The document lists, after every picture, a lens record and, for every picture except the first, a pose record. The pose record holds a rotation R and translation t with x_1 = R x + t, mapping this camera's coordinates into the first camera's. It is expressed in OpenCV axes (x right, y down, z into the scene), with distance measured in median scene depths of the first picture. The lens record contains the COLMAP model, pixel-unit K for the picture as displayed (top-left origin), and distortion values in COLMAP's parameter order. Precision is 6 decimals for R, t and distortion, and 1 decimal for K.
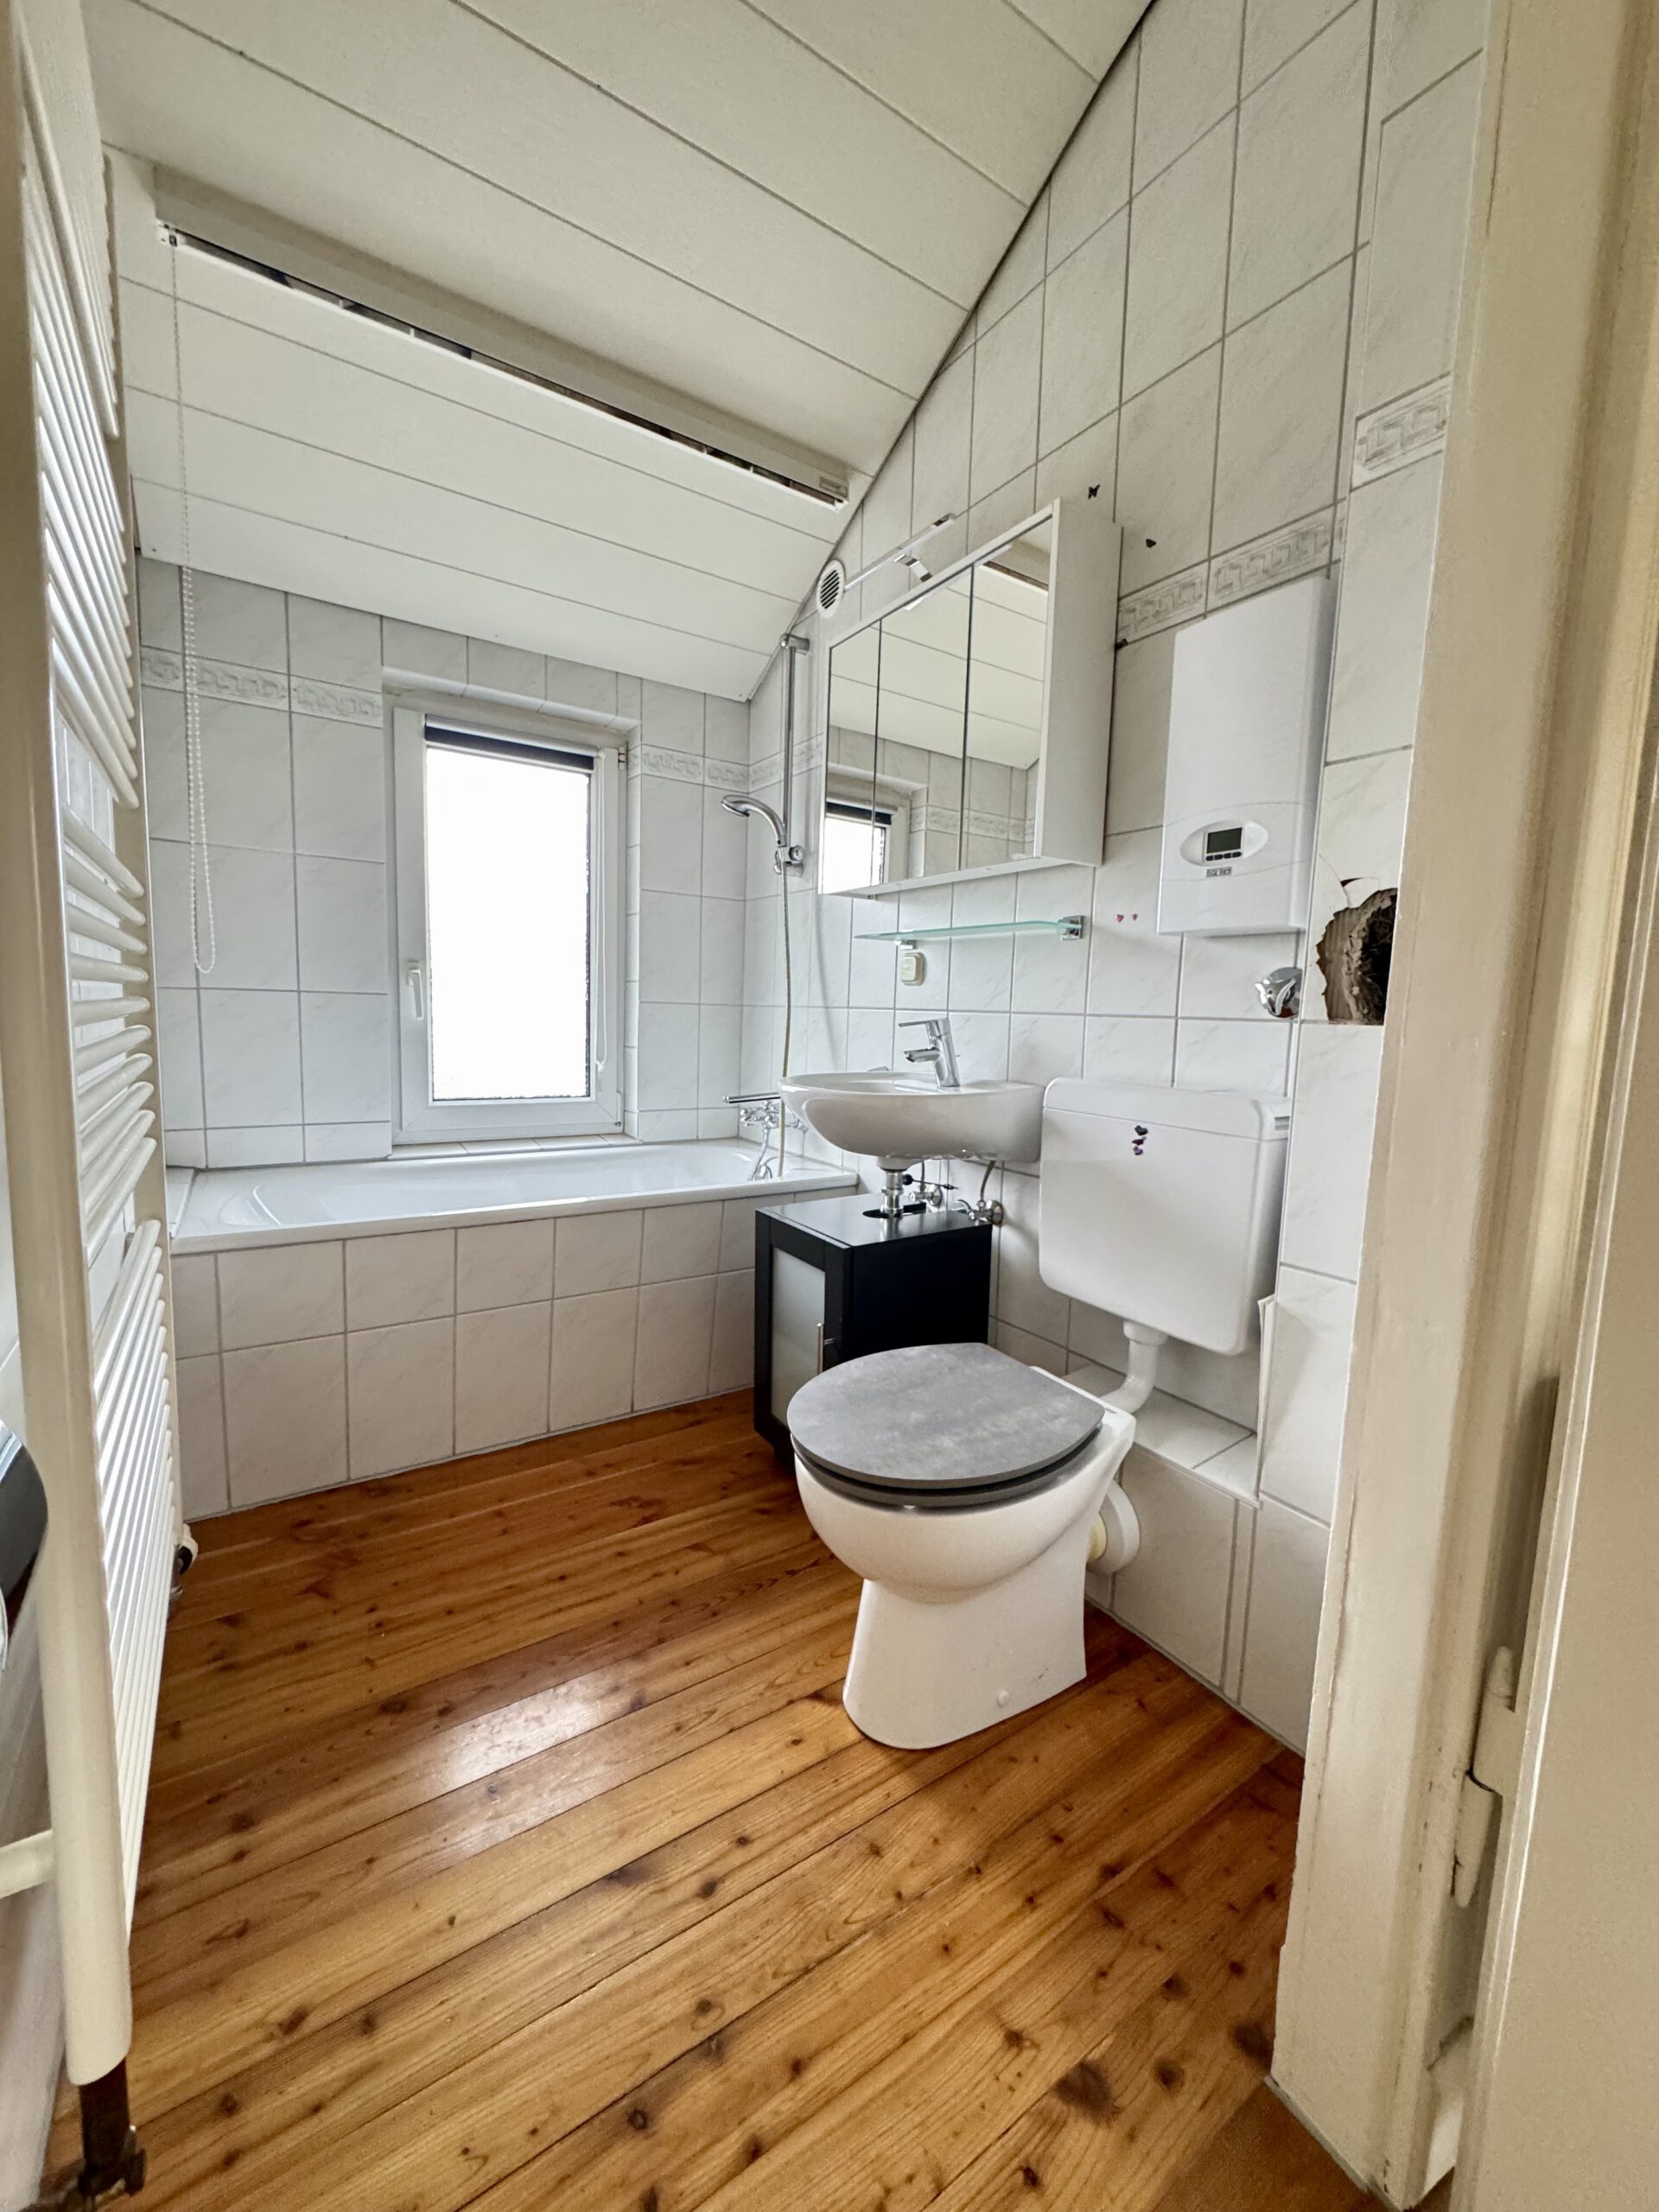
lens RADIAL K [[880.1, 0, 829.7], [0, 880.1, 1104.5], [0, 0, 1]] dist [-0.002249, 0.000565]
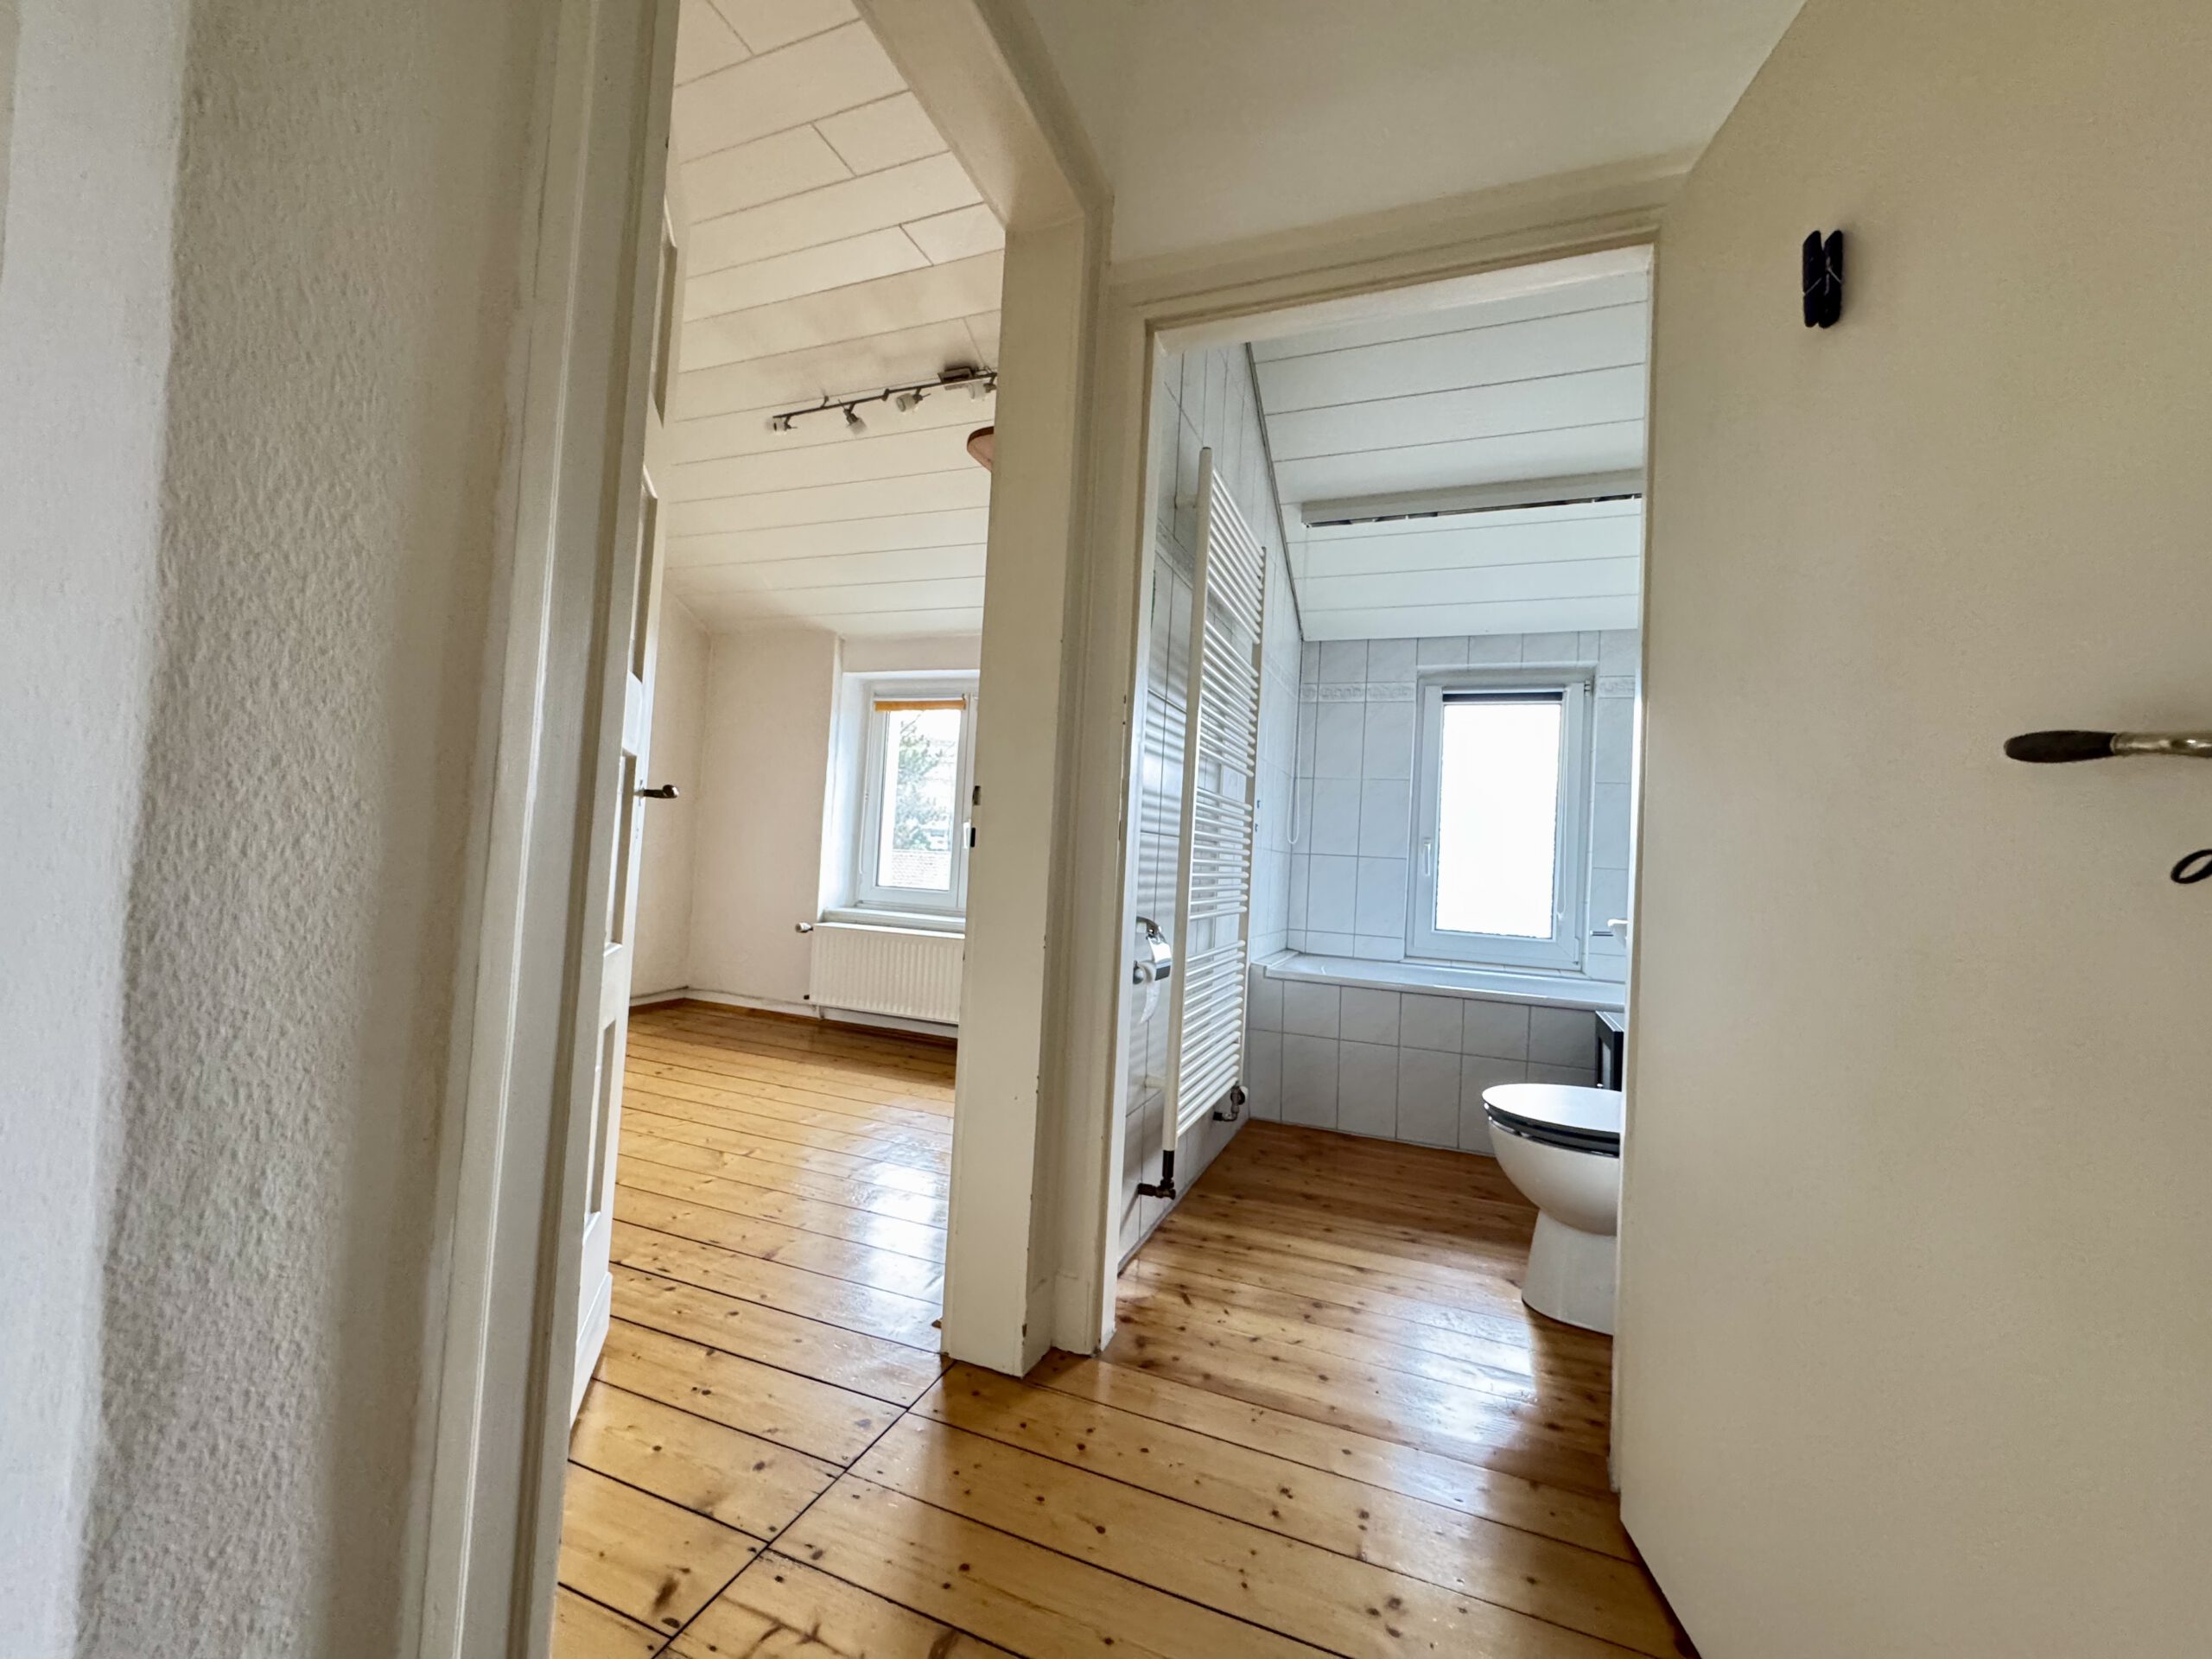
lens RADIAL K [[880.1, 0, 1114.5], [0, 880.1, 828.9], [0, 0, 1]] dist [-0.002249, 0.000565]
pose [[0.581599, -0.025684, -0.813070, 0.513828], [-0.125171, 0.984773, -0.120644, 0.084334], [0.803788, 0.171939, 0.569528, -0.368844]]
